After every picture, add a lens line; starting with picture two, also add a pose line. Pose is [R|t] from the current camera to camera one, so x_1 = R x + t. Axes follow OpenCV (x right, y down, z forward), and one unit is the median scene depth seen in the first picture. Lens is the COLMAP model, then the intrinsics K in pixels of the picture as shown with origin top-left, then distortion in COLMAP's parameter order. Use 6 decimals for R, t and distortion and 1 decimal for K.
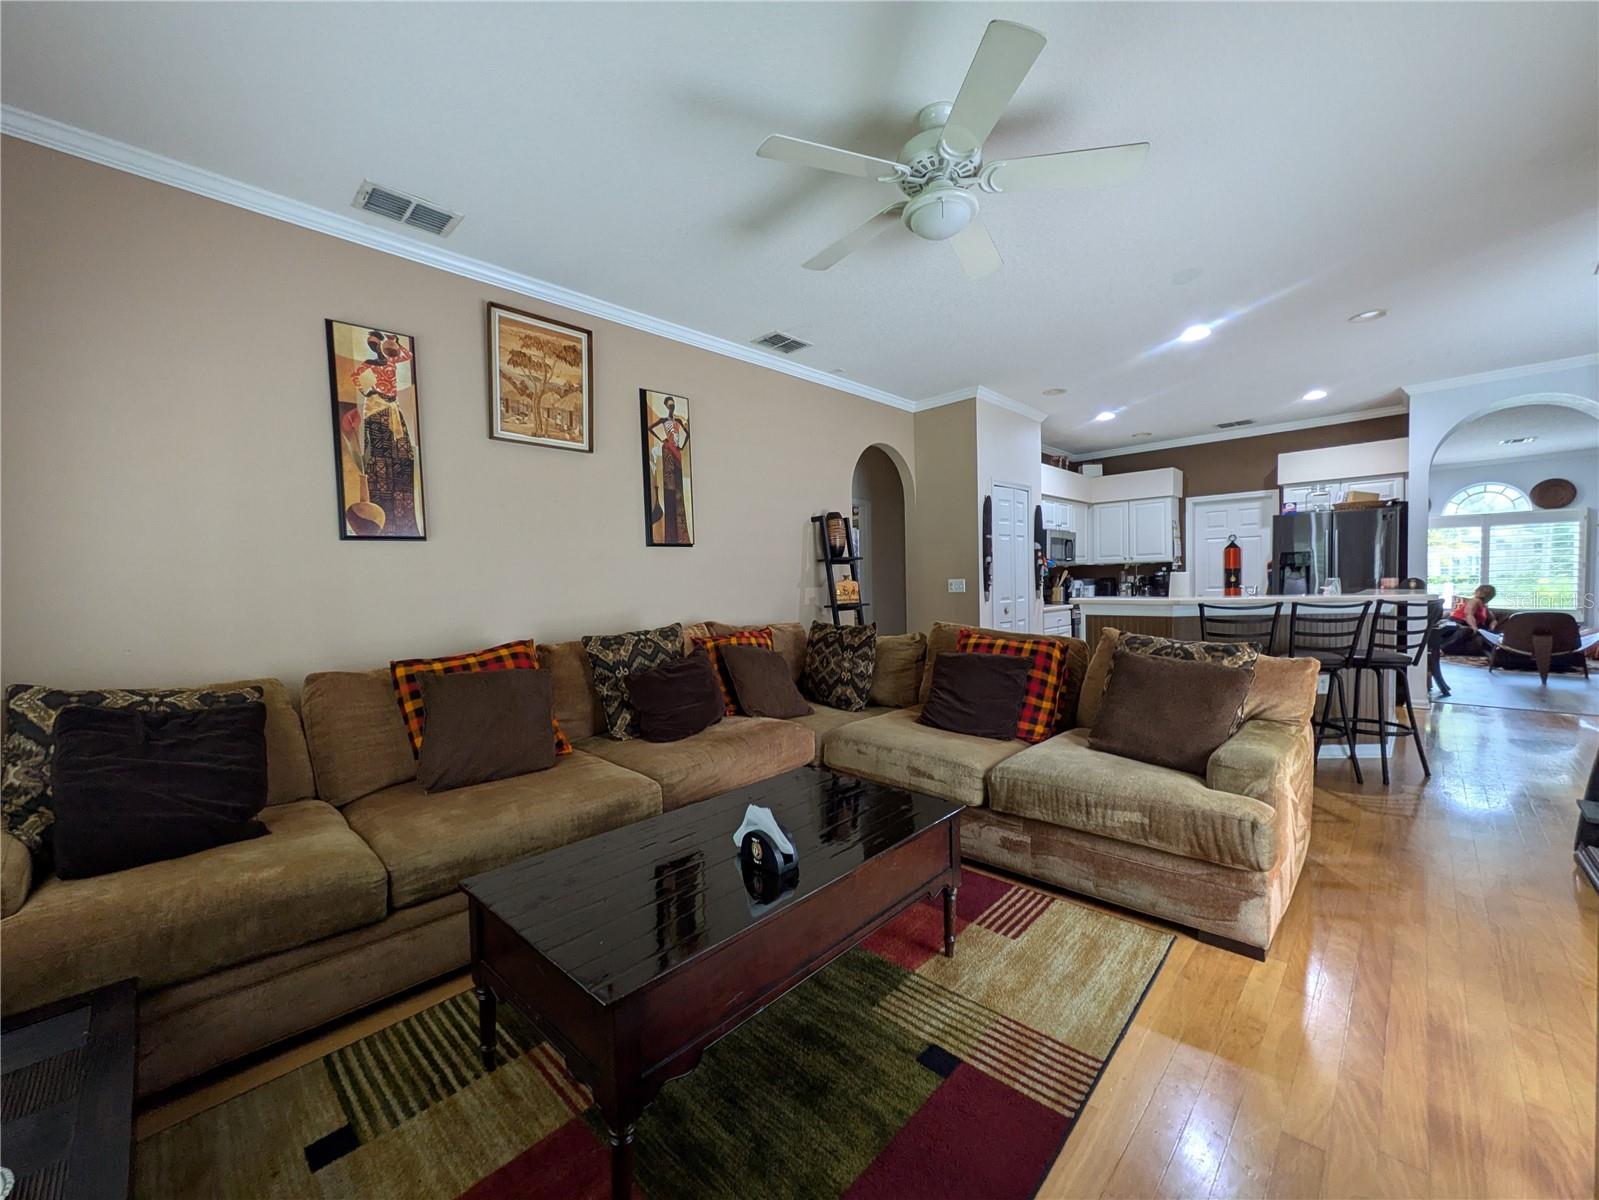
lens RADIAL K [[634.1, 0, 803.3], [0, 634.1, 601.7], [0, 0, 1]] dist [-0.000056, -0.000891]
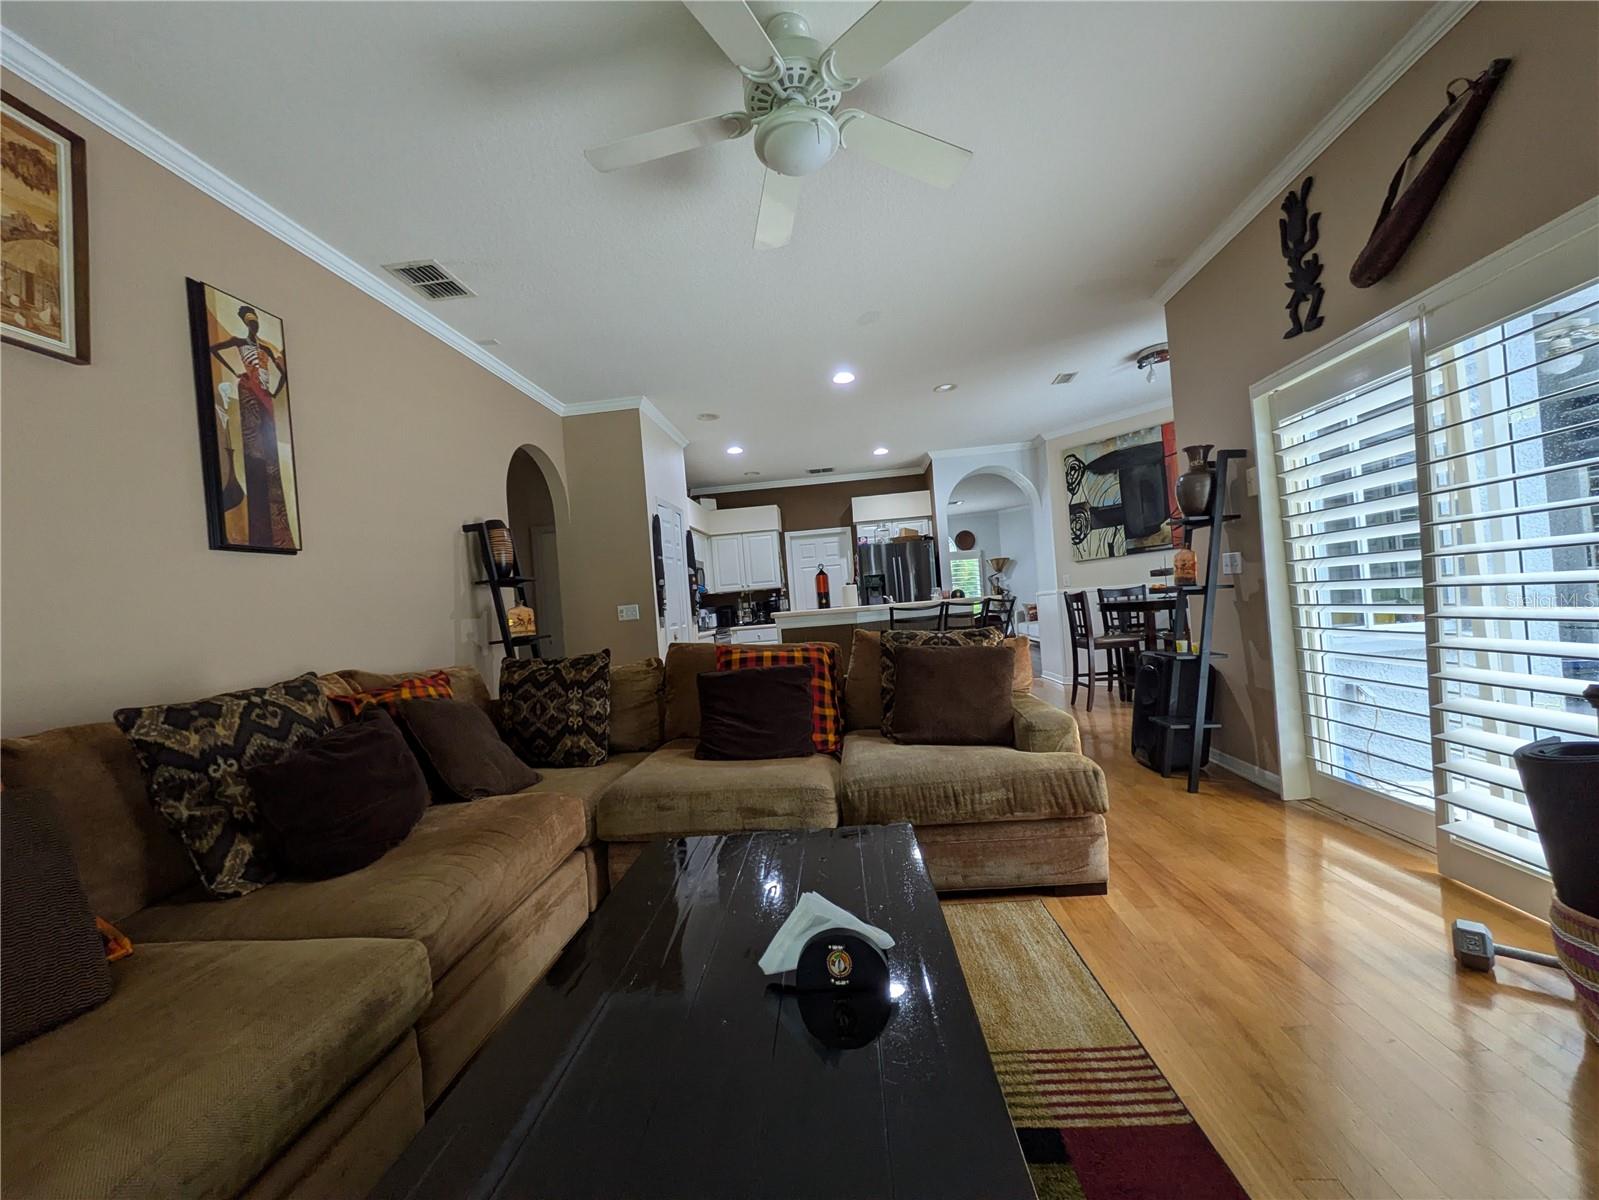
lens RADIAL K [[634.1, 0, 803.3], [0, 634.1, 601.7], [0, 0, 1]] dist [-0.000056, -0.000891]
pose [[0.768083, -0.033585, 0.639469, -0.207237], [0.081610, 0.995614, -0.045735, 0.030620], [-0.635128, 0.087315, 0.767456, 0.227301]]
